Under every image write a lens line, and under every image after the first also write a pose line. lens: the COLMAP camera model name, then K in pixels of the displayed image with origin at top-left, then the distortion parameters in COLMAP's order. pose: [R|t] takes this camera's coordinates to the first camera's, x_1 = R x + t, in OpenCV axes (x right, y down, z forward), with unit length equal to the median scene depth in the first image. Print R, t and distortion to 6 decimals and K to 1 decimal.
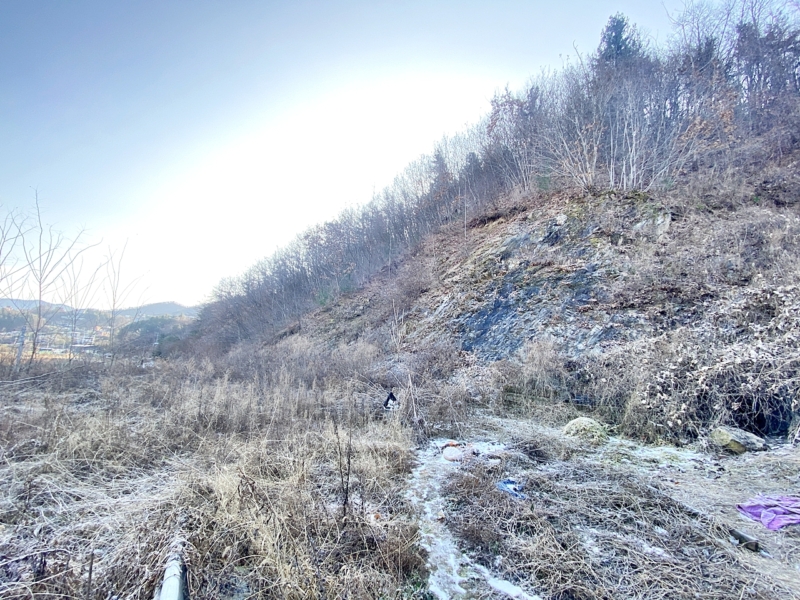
lens RADIAL K [[316.9, 0, 398.2], [0, 316.9, 301.4], [0, 0, 1]] dist [0.032142, -0.025759]
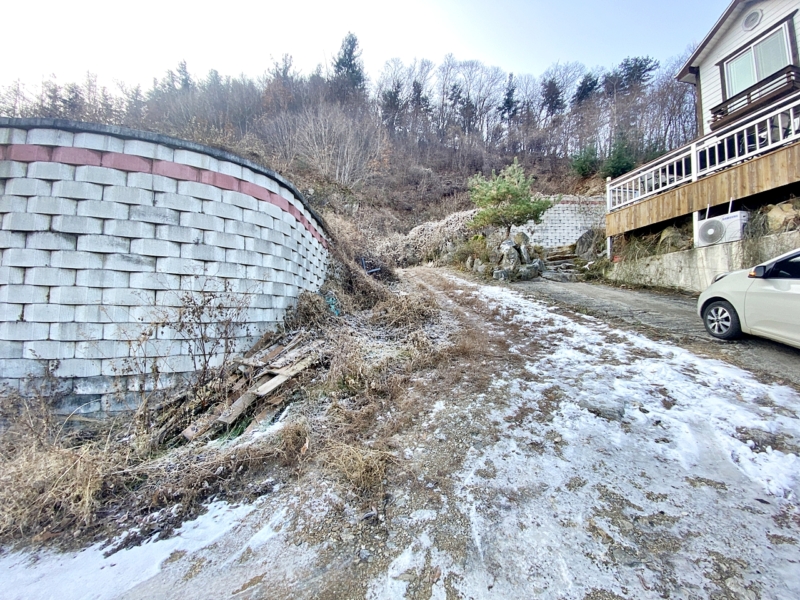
lens RADIAL K [[316.9, 0, 398.2], [0, 316.9, 301.4], [0, 0, 1]] dist [0.032142, -0.025759]
pose [[0.674968, -0.000097, 0.737847, -0.772343], [-0.132822, 0.983648, 0.121632, 0.101302], [-0.725794, -0.180099, 0.663918, -1.038683]]
